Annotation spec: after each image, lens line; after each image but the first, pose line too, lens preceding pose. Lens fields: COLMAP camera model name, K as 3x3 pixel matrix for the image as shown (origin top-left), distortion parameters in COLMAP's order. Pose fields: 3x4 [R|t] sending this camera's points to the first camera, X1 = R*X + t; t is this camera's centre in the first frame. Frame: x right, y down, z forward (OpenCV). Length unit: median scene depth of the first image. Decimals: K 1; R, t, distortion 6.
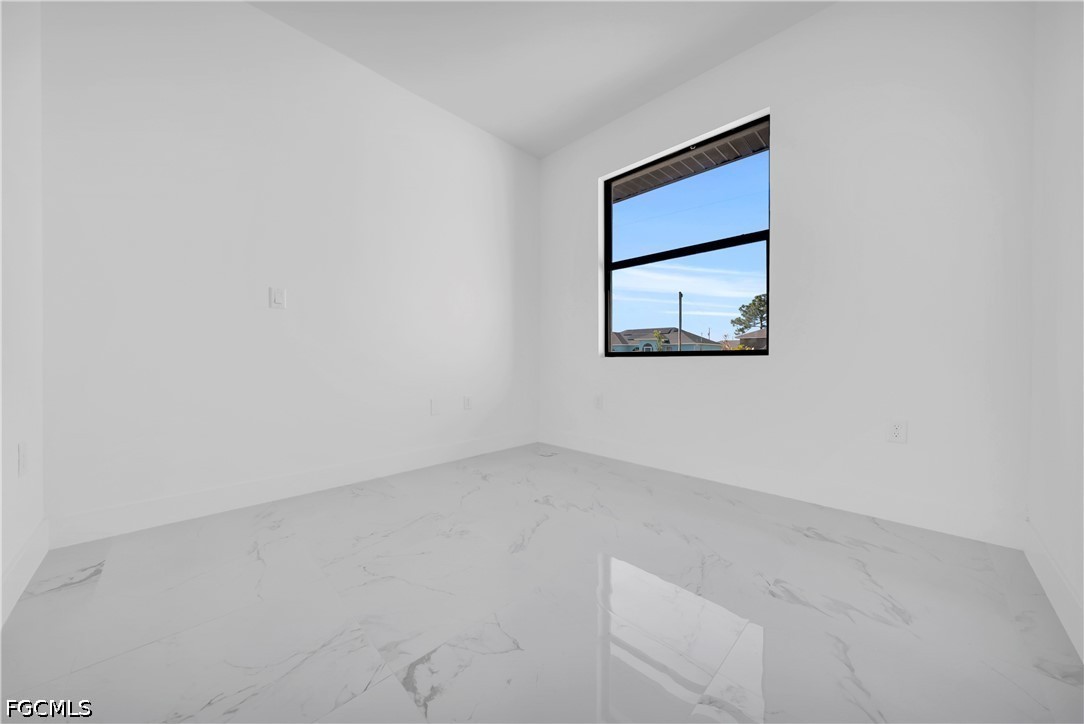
lens RADIAL K [[488.6, 0, 542.0], [0, 488.6, 362.0], [0, 0, 1]] dist [0.000056, 0.000003]
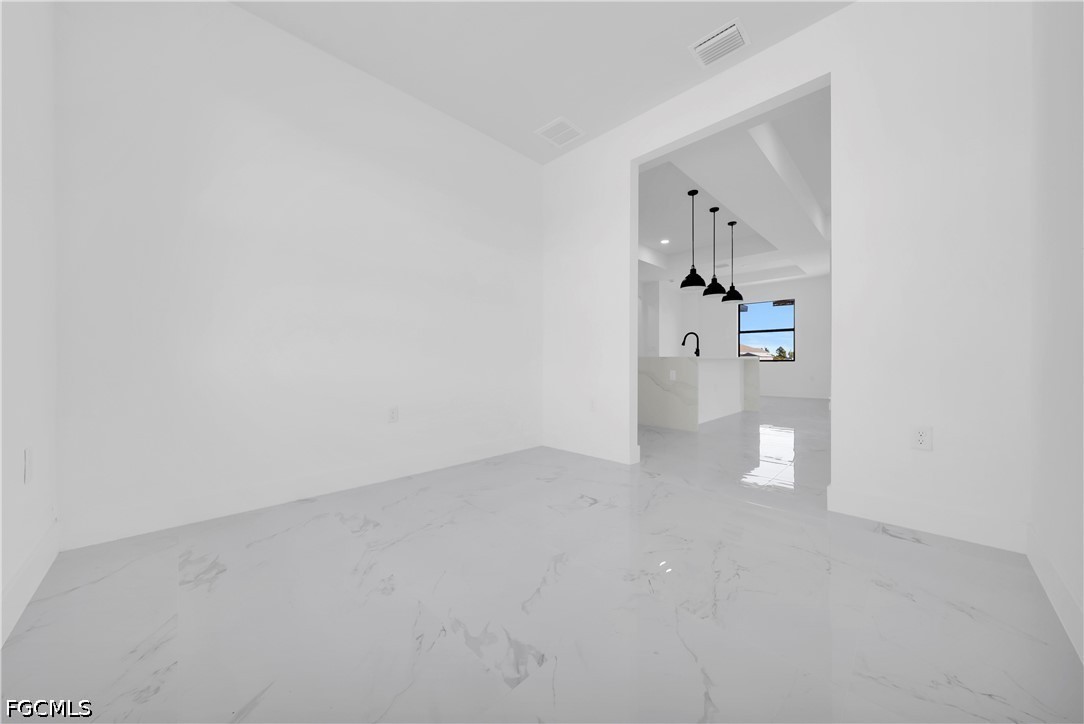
lens RADIAL K [[488.6, 0, 542.0], [0, 488.6, 362.0], [0, 0, 1]] dist [0.000056, 0.000003]
pose [[-0.999991, -0.001439, 0.004006, -0.017448], [-0.001399, 0.999951, 0.009767, -0.017708], [-0.004020, 0.009761, -0.999944, 1.874054]]
